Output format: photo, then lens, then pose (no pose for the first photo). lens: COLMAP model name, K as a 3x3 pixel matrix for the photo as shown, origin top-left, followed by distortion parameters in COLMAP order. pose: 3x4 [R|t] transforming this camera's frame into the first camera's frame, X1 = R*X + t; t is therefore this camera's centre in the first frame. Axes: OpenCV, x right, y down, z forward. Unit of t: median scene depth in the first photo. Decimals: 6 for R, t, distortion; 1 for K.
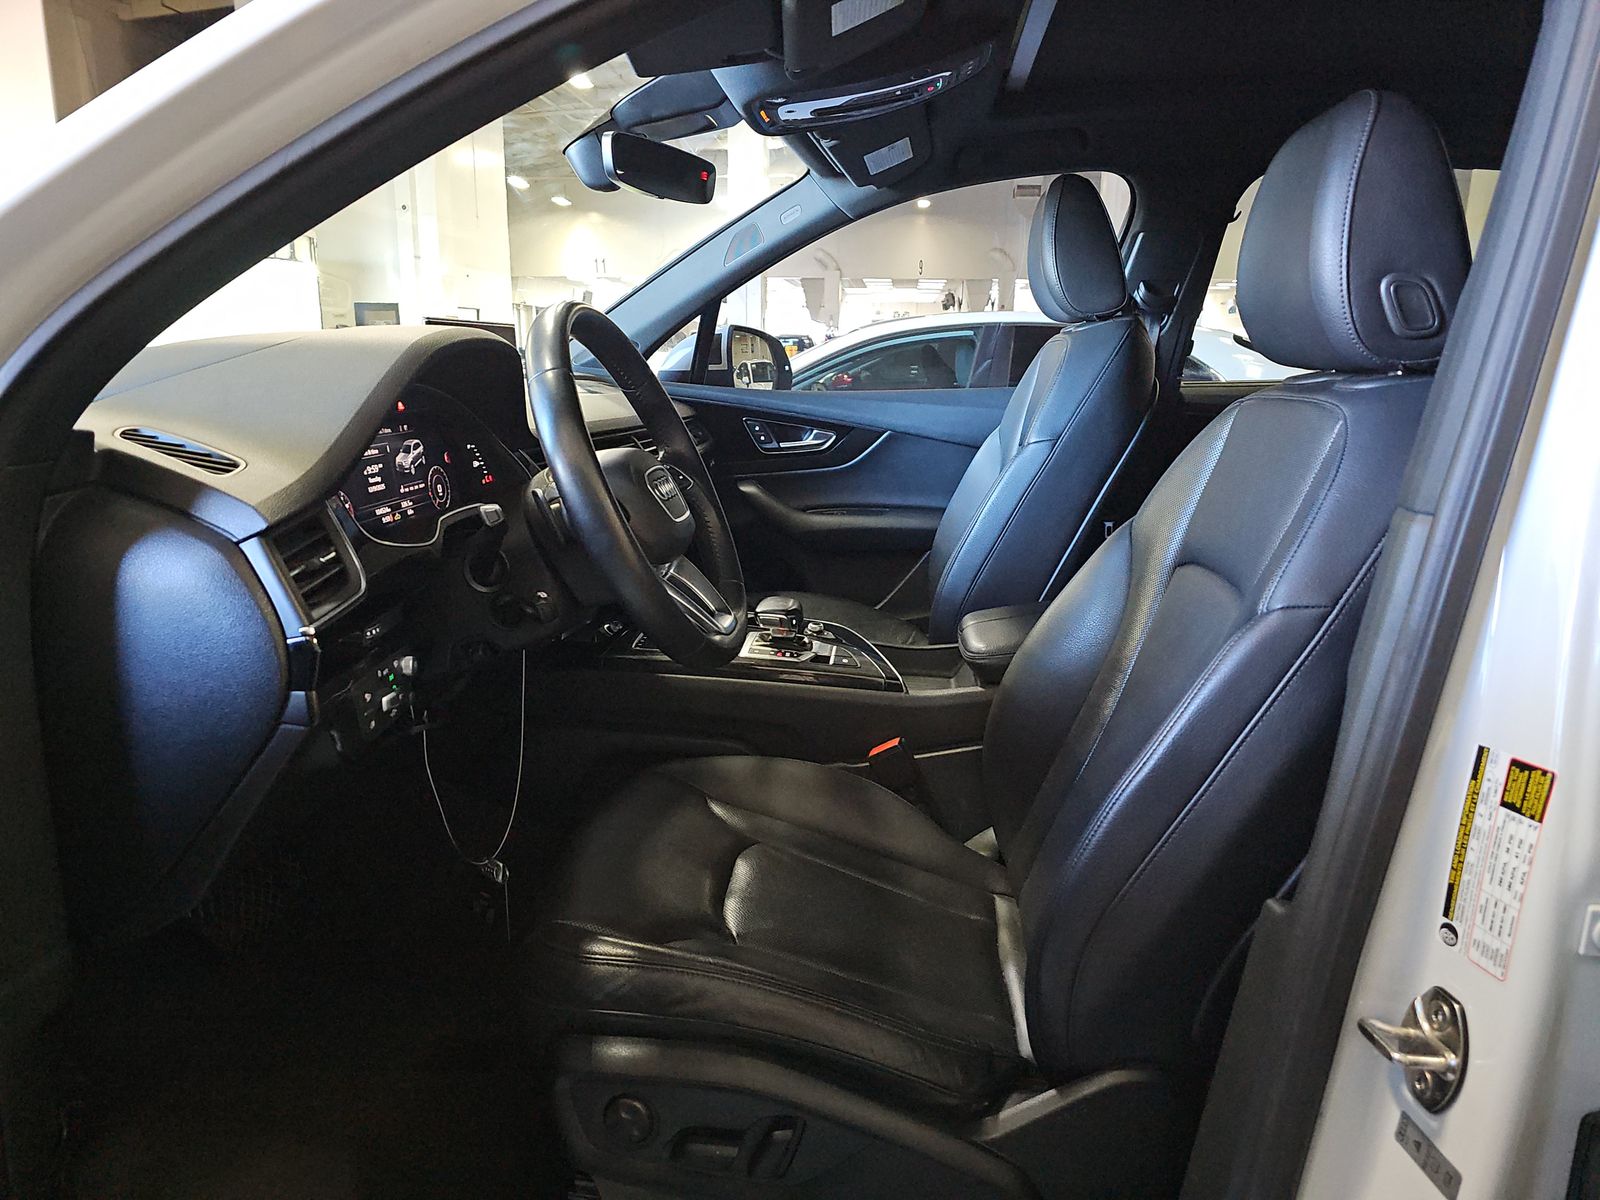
lens RADIAL K [[1076.0, 0, 797.9], [0, 1076.0, 577.2], [0, 0, 1]] dist [0.070060, -0.002759]
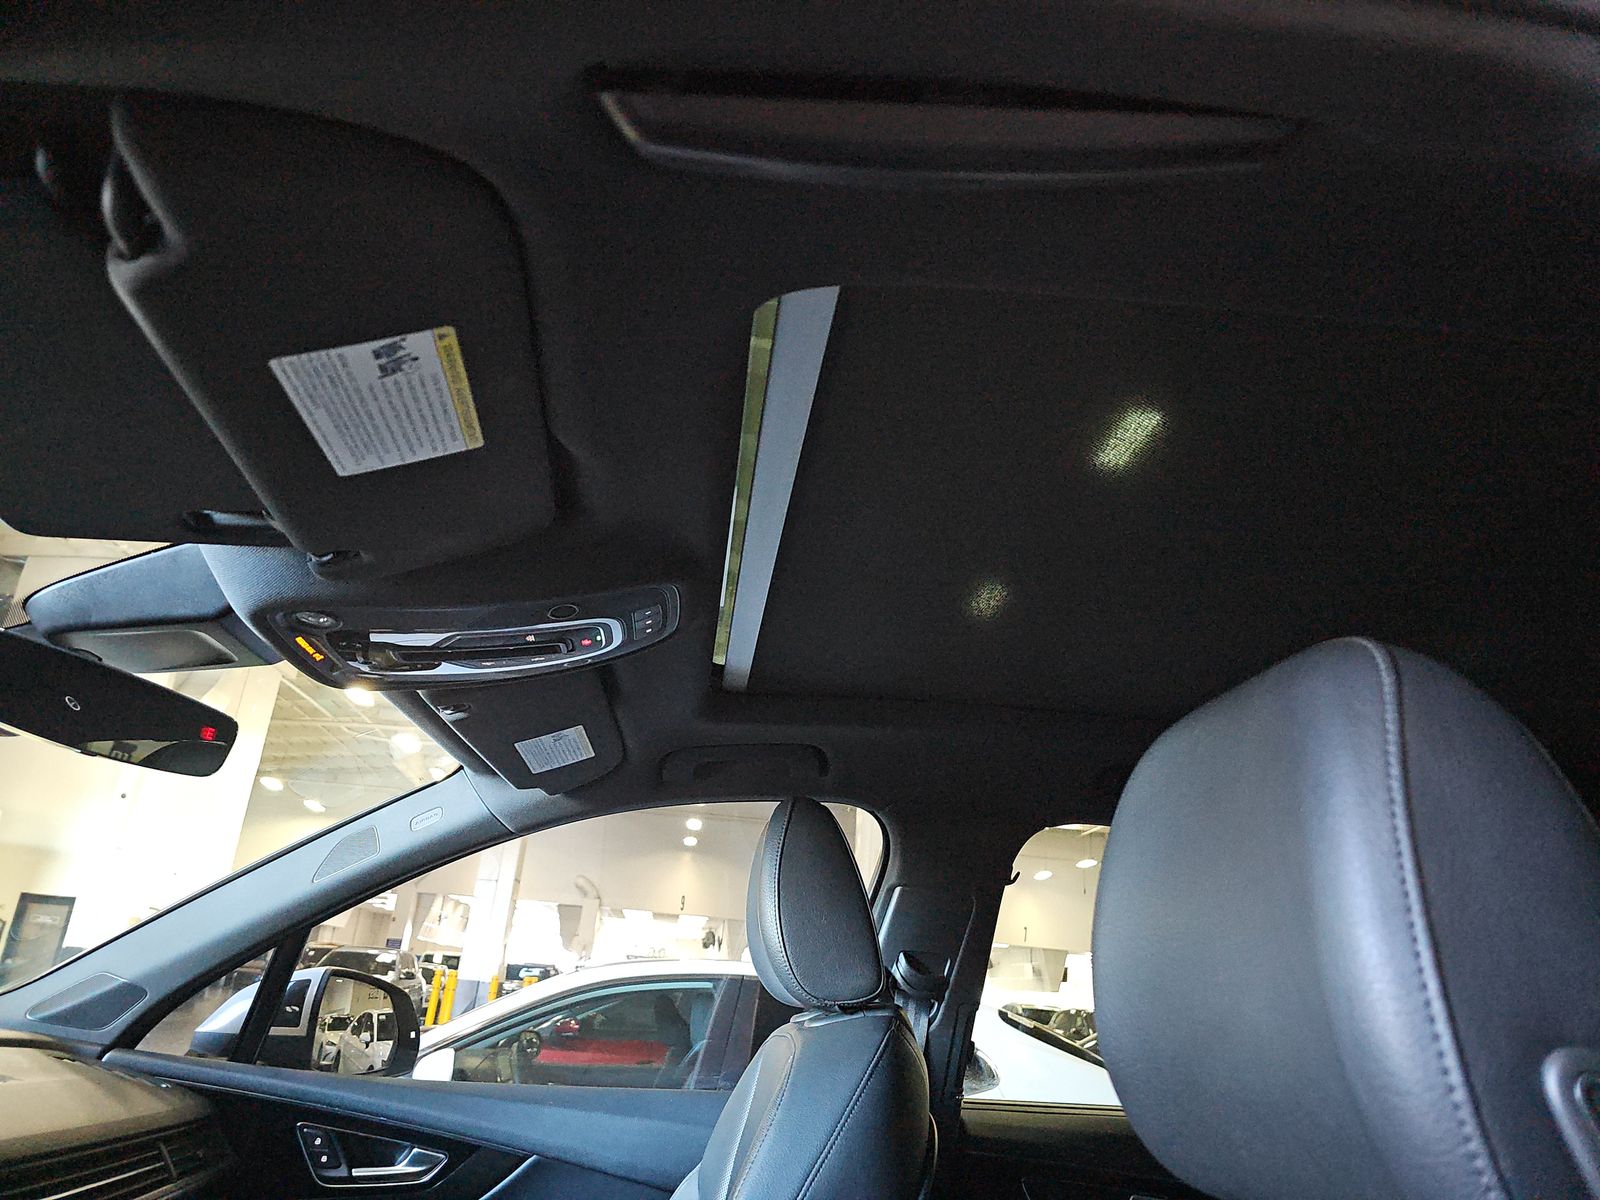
lens RADIAL K [[1061.1, 0, 800.0], [0, 1061.1, 600.0], [0, 0, 1]] dist [0.007658, -0.049739]
pose [[0.975317, 0.129472, 0.178870, 0.088562], [-0.015547, 0.848315, -0.529263, -0.091187], [-0.220263, 0.513418, 0.829389, 0.293921]]
